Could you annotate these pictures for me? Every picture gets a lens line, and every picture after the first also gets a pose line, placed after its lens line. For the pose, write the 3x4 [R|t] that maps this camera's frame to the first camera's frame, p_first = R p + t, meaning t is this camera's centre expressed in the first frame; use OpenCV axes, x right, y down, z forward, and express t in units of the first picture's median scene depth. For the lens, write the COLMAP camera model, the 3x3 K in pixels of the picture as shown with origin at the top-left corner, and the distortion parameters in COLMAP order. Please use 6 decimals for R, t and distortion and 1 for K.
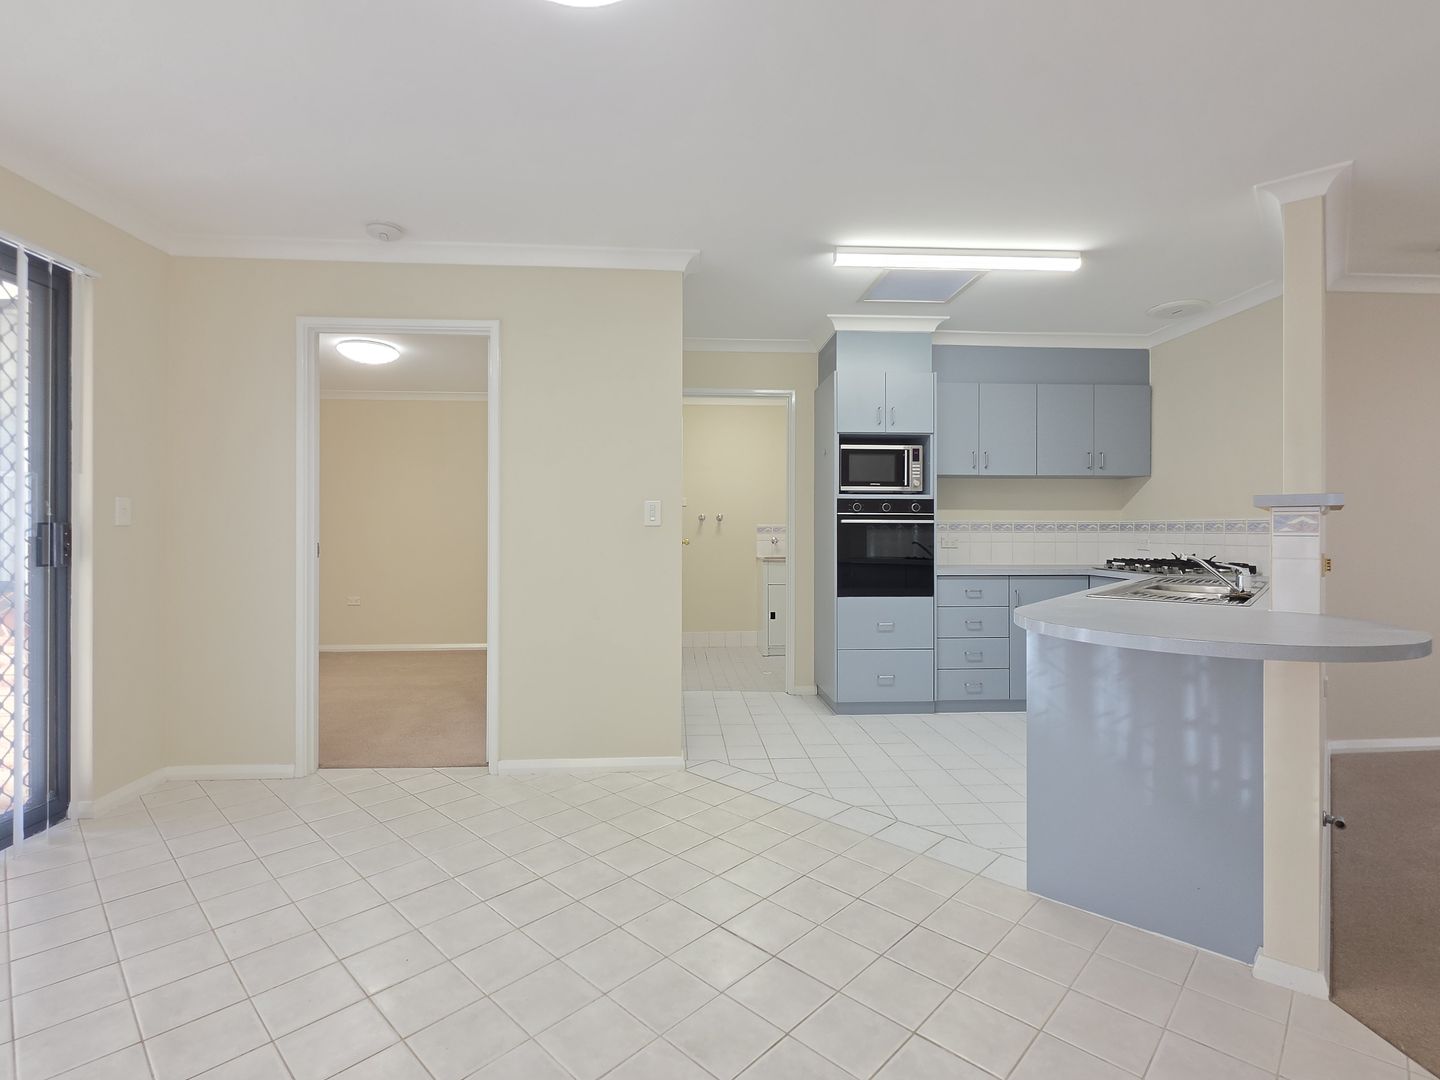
lens RADIAL K [[692.3, 0, 719.9], [0, 692.3, 525.7], [0, 0, 1]] dist [0.000948, -0.000354]
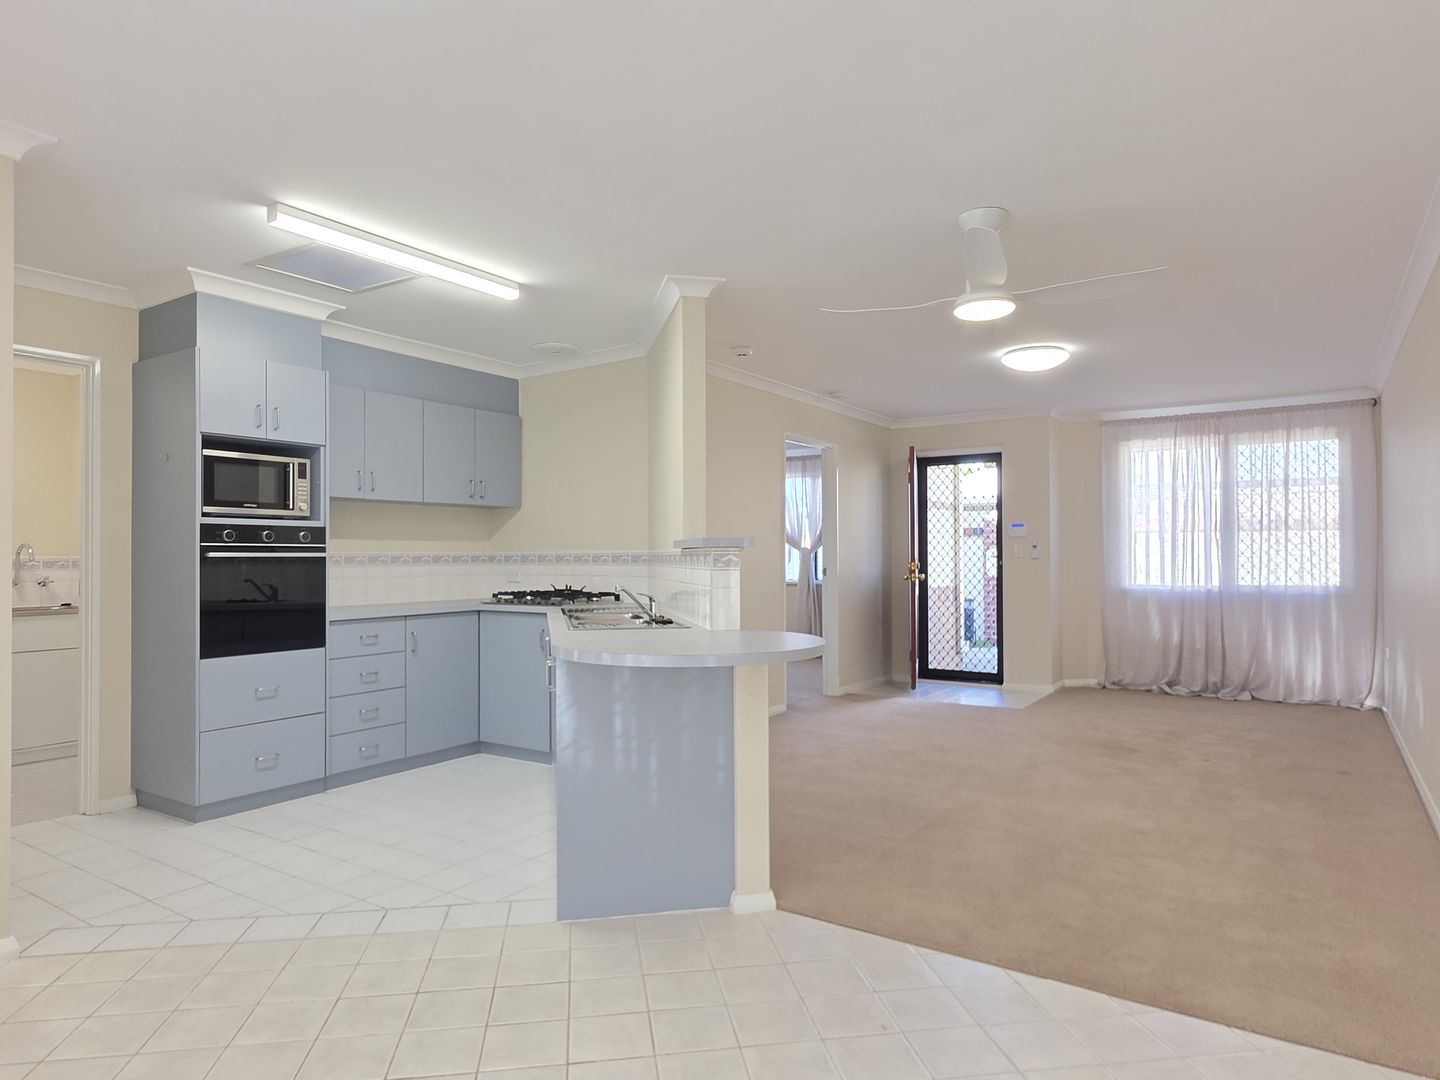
lens RADIAL K [[879.3, 0, 720.0], [0, 879.3, 540.0], [0, 0, 1]] dist [-0.000614, -0.002098]
pose [[0.603873, 0.010312, 0.797014, -0.231847], [0.000102, 0.999915, -0.013014, -0.009461], [-0.797081, 0.007940, 0.603821, 0.010831]]
